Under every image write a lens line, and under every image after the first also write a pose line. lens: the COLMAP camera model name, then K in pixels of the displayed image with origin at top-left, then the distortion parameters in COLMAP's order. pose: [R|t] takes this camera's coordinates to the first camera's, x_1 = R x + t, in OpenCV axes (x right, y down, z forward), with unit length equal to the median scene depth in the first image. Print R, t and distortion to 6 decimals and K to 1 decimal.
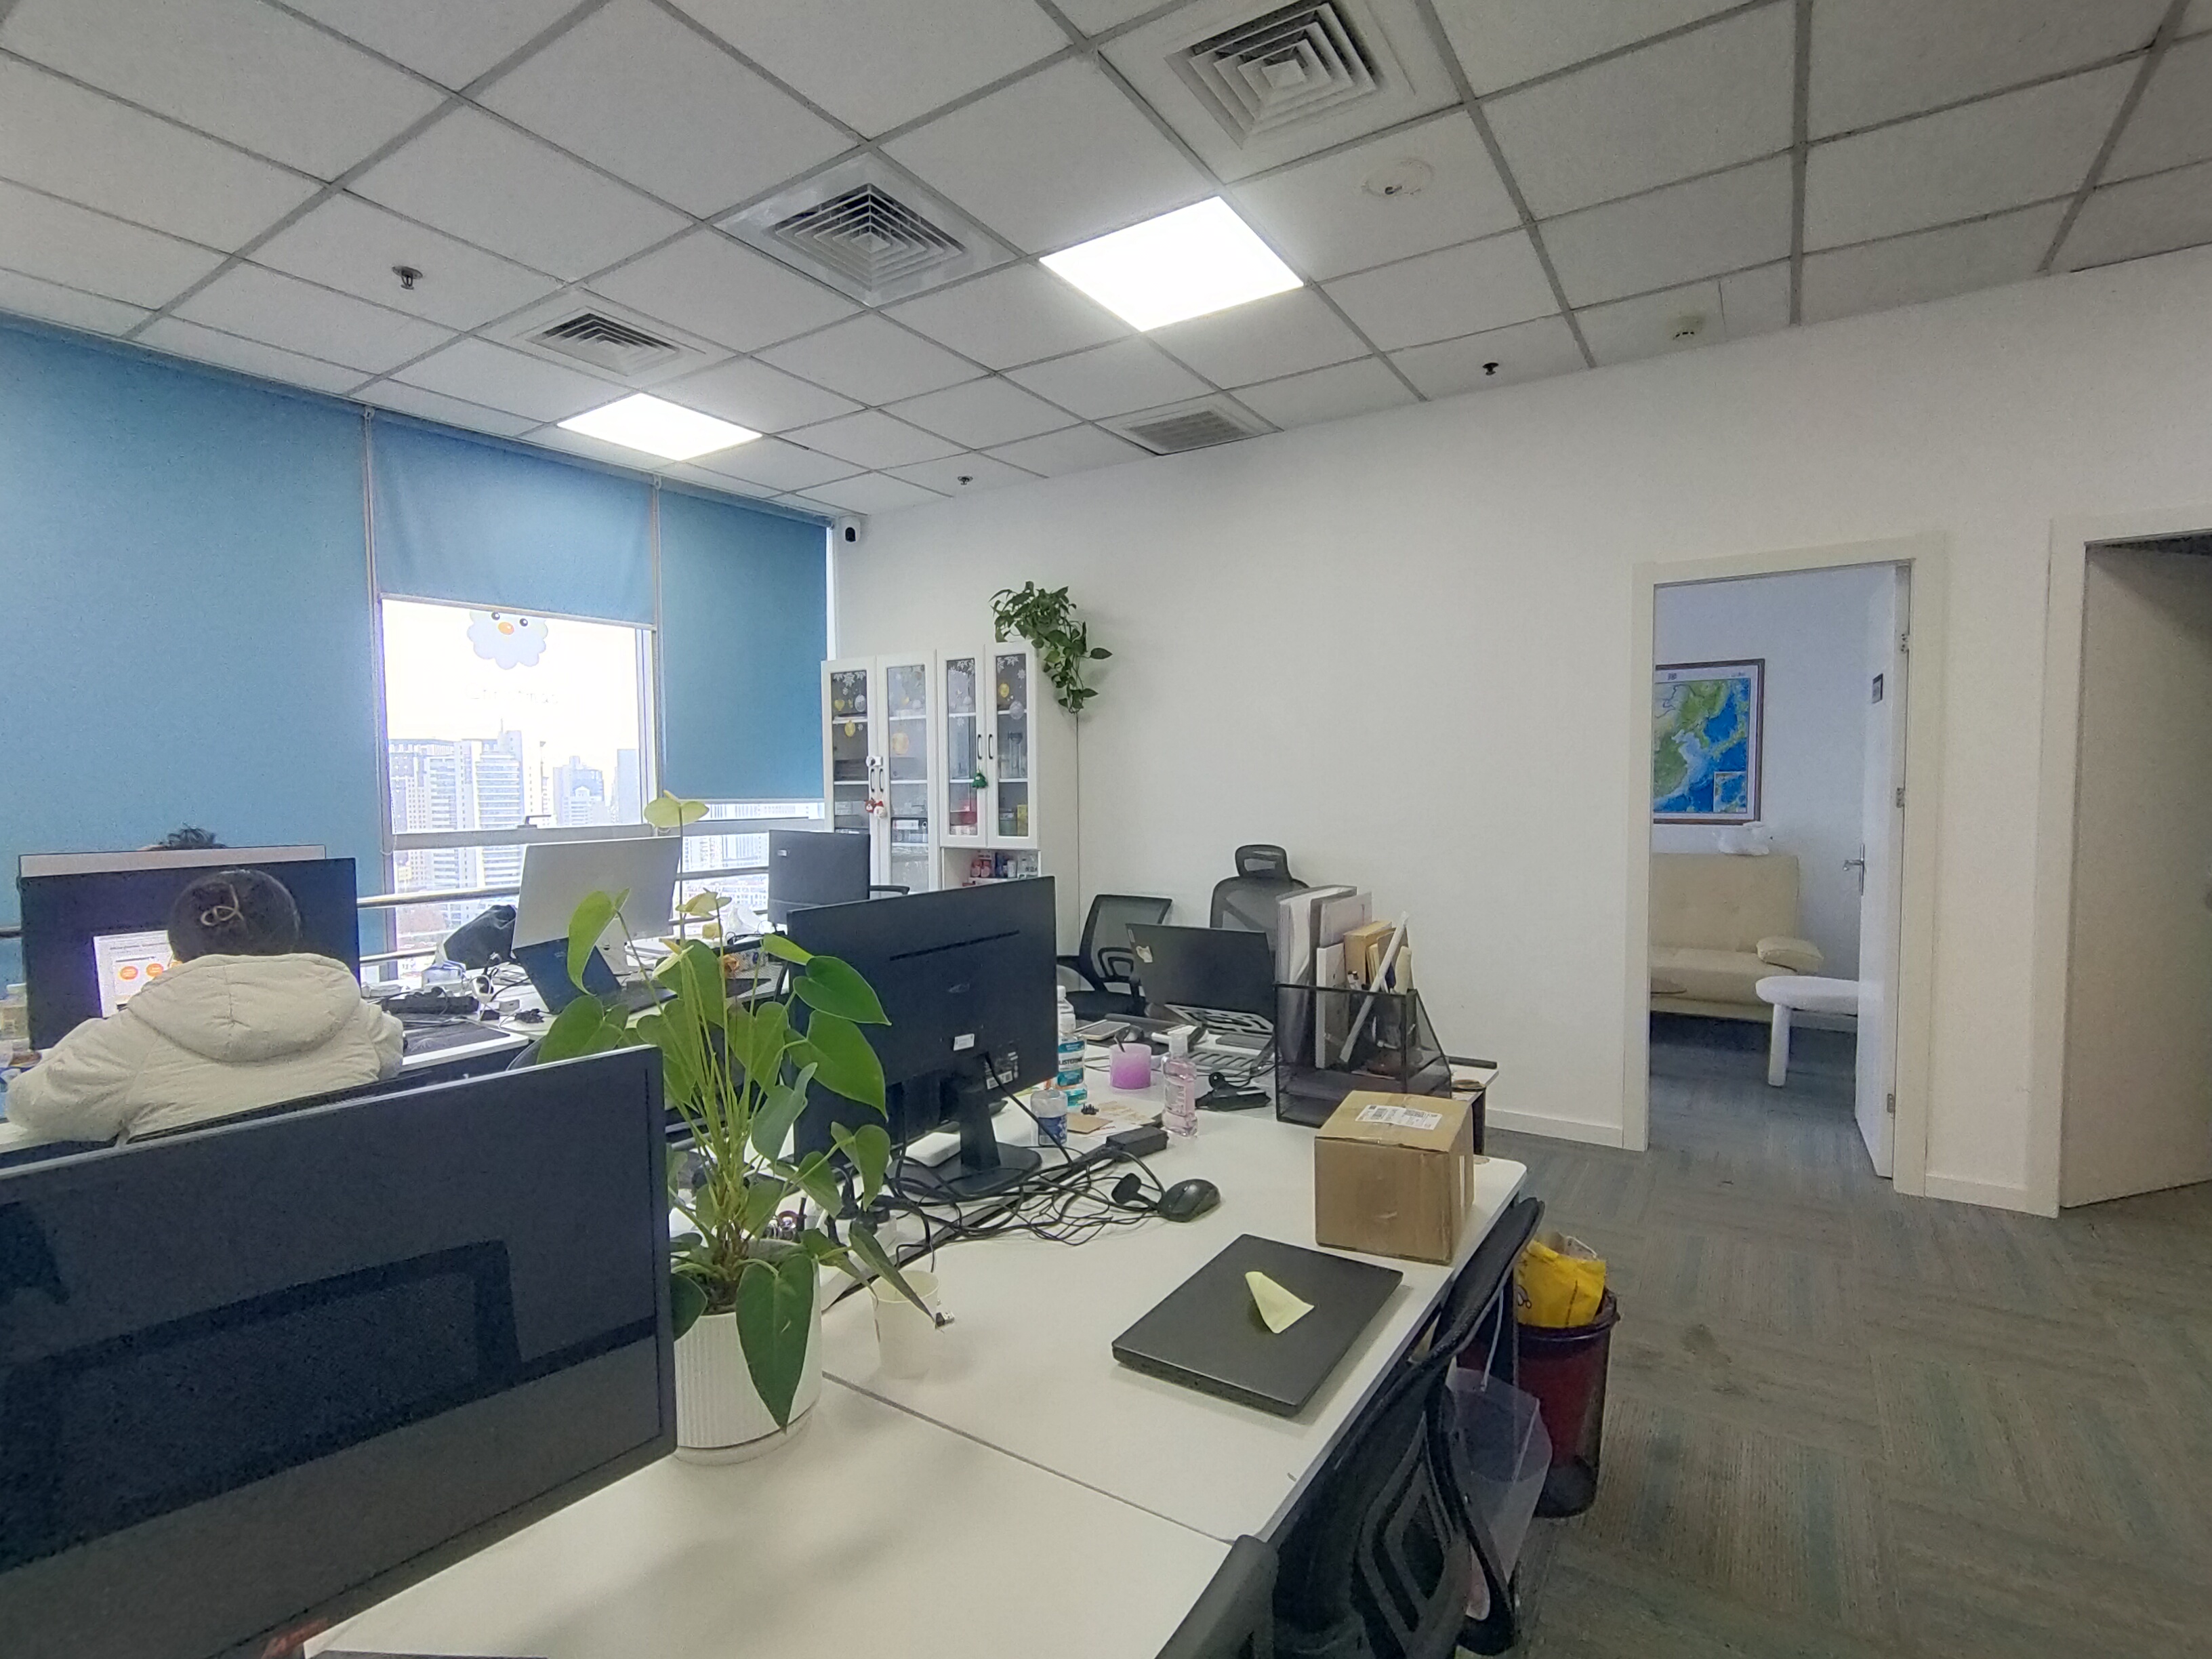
lens RADIAL K [[1054.1, 0, 1101.7], [0, 1054.1, 838.3], [0, 0, 1]] dist [0.000521, -0.000082]
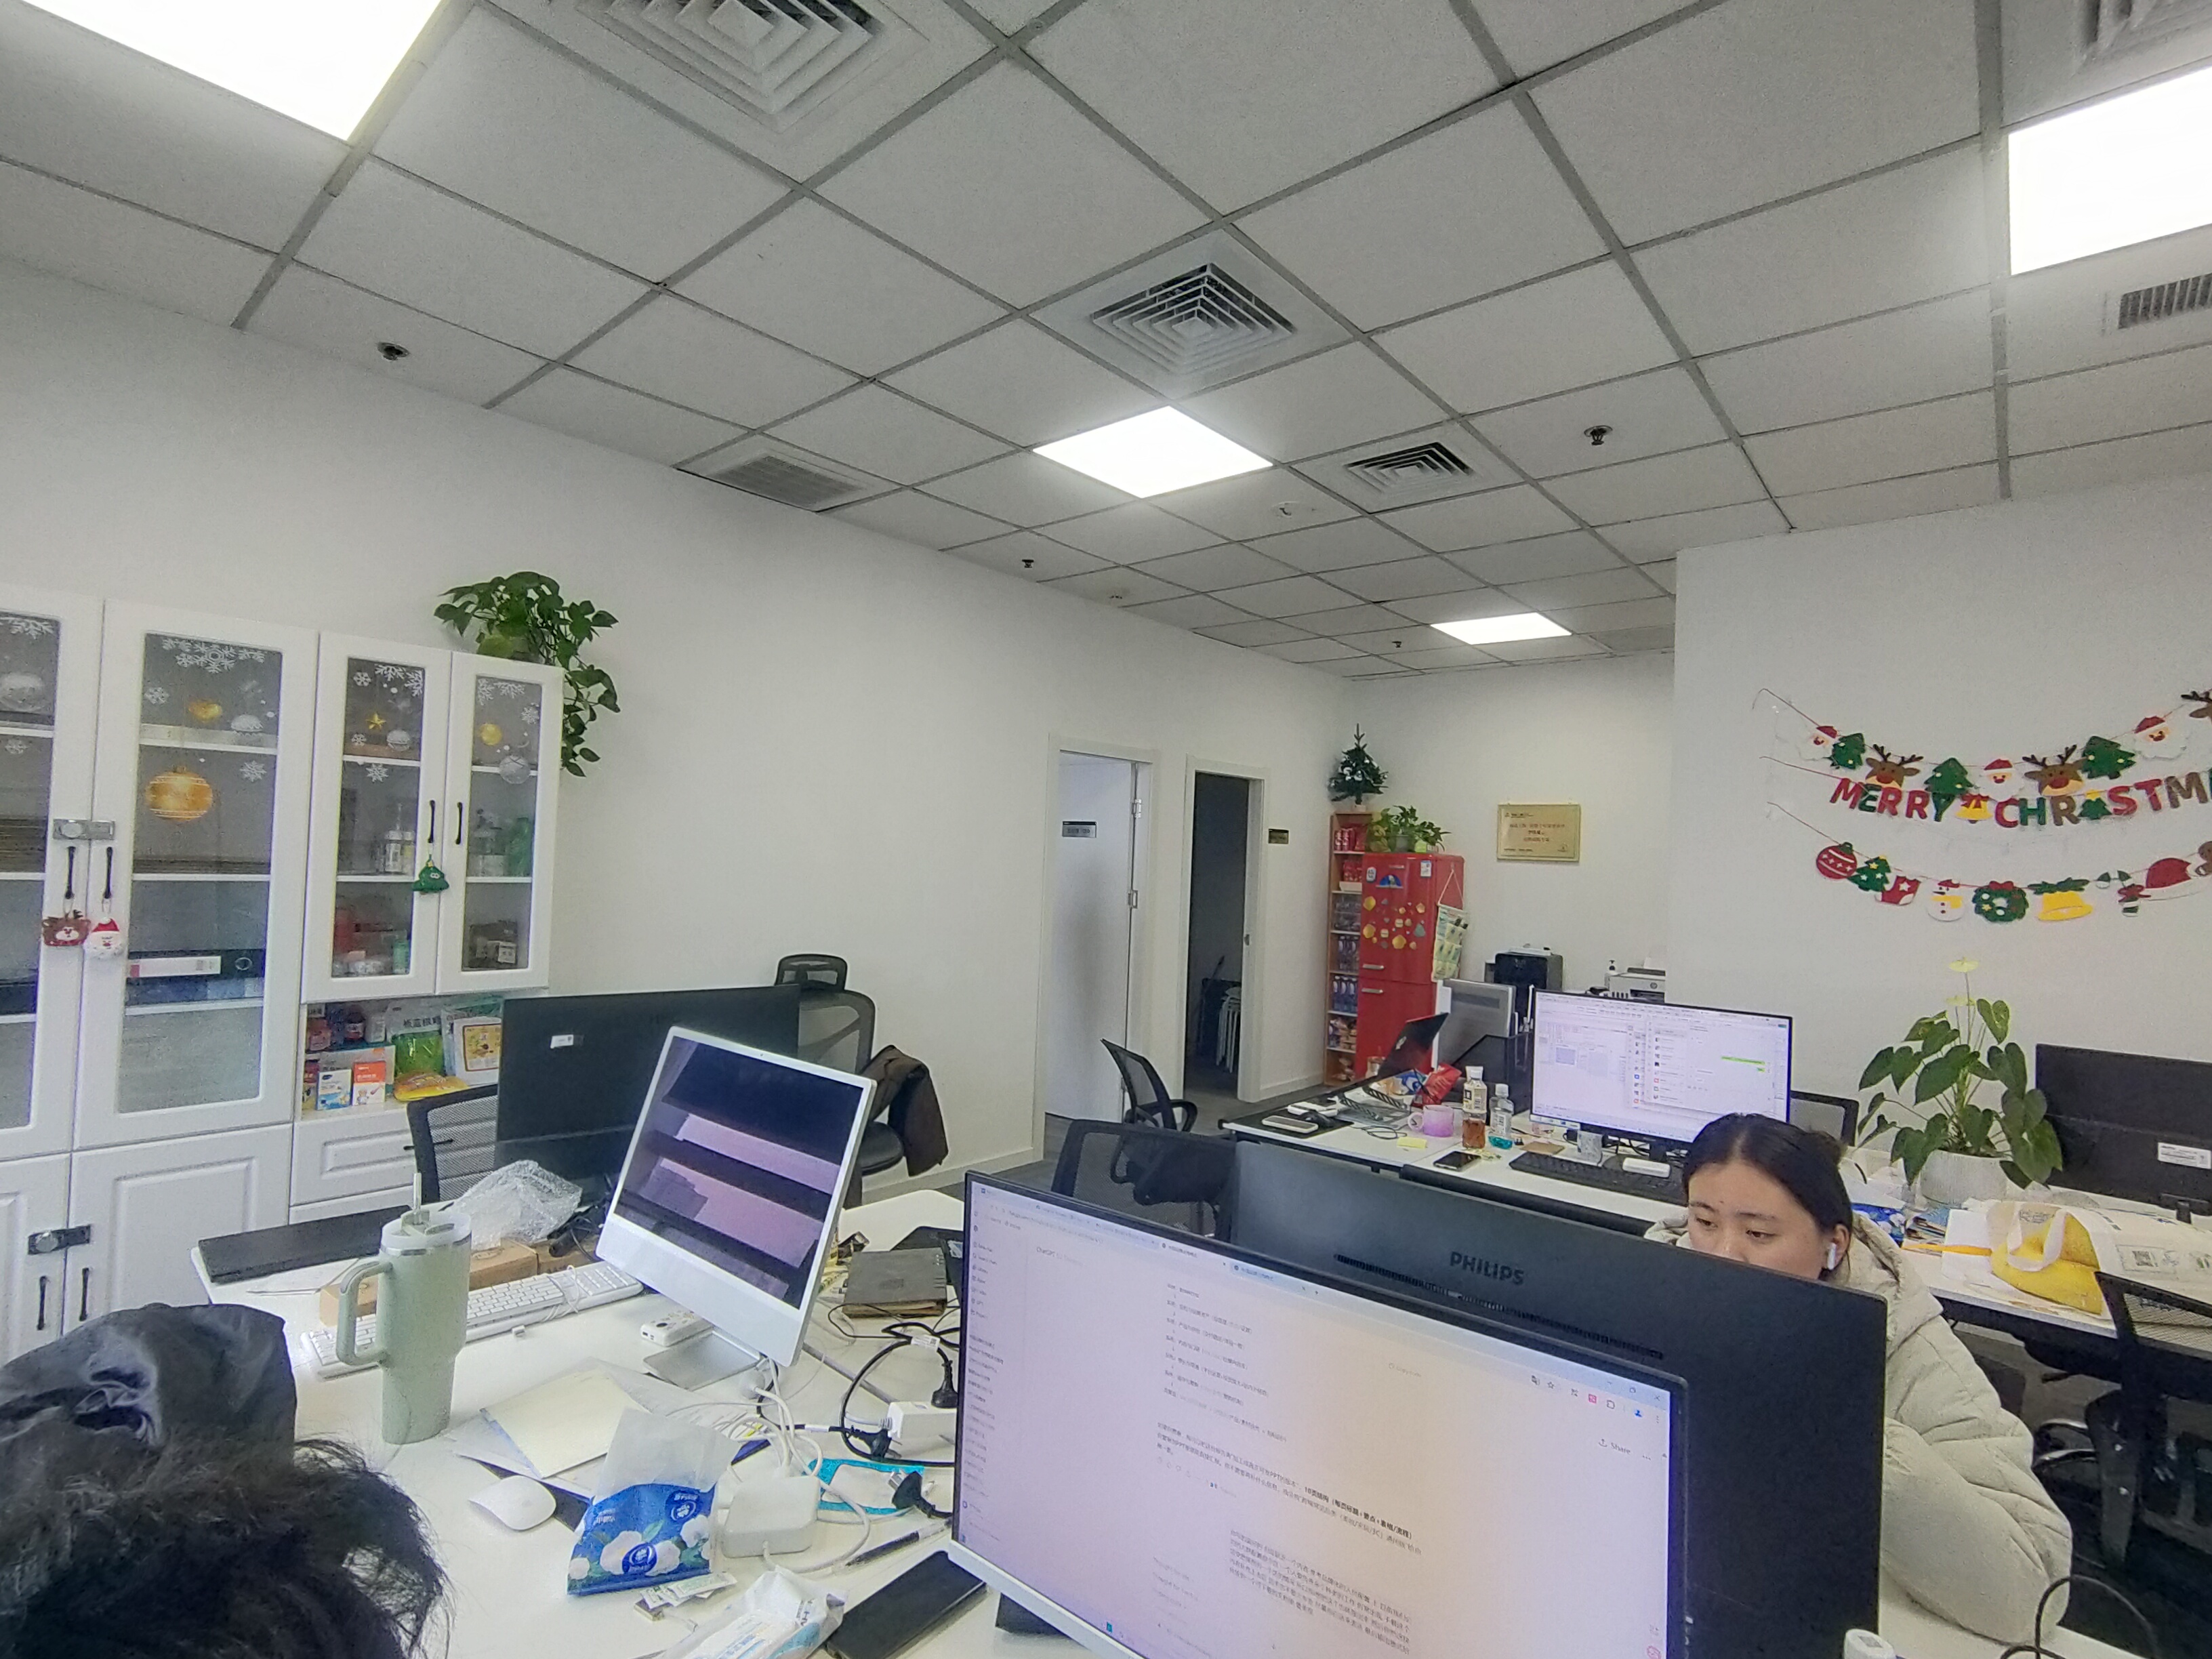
lens RADIAL K [[1054.1, 0, 1101.7], [0, 1054.1, 838.3], [0, 0, 1]] dist [0.000521, -0.000082]
pose [[0.144101, 0.031741, 0.989054, -0.650814], [0.006067, 0.999438, -0.032958, -0.057338], [-0.989544, 0.010750, 0.143827, 0.559224]]
